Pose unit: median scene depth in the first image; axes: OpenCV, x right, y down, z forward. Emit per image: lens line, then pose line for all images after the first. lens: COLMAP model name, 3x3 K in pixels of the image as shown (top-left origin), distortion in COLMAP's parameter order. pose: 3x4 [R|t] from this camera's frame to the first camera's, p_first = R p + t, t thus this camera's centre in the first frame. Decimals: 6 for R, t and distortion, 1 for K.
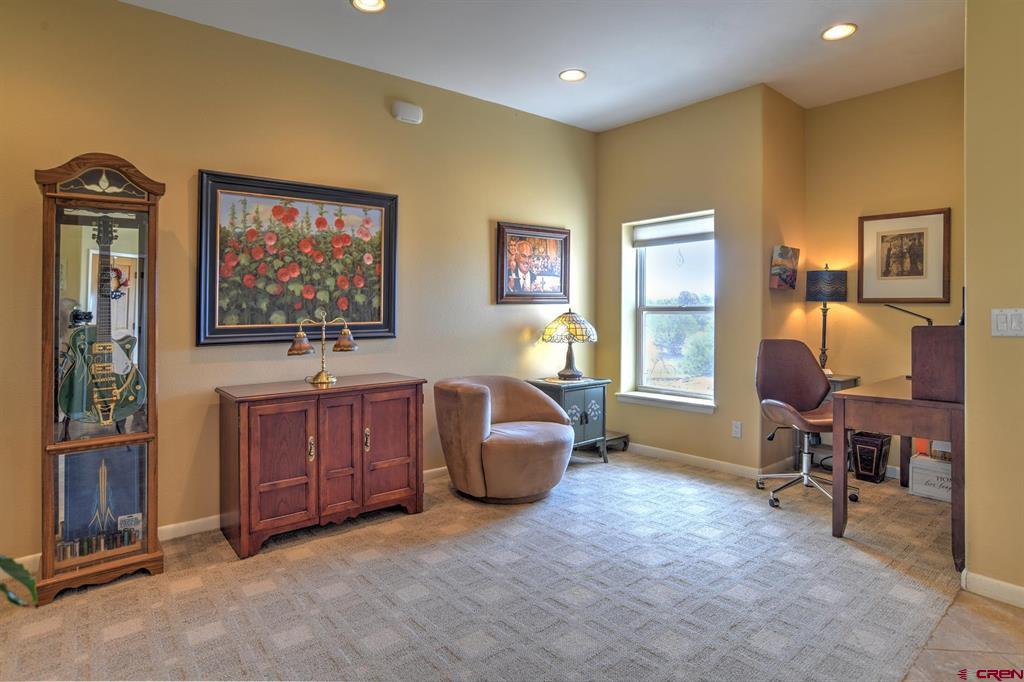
lens RADIAL K [[568.0, 0, 525.4], [0, 568.0, 338.9], [0, 0, 1]] dist [-0.113726, 0.068308]
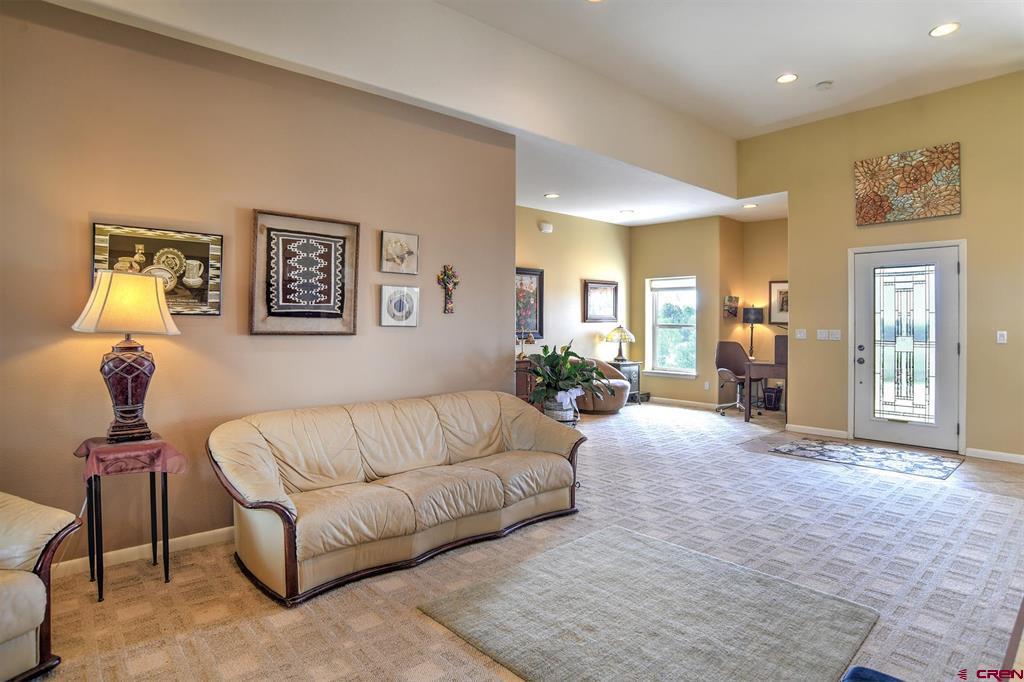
lens RADIAL K [[575.8, 0, 499.4], [0, 575.8, 313.5], [0, 0, 1]] dist [-0.065464, 0.030945]
pose [[0.999851, 0.015247, -0.008124, -0.345511], [-0.015703, 0.998112, -0.059377, 0.032415], [0.007203, 0.059495, 0.998203, -1.038125]]
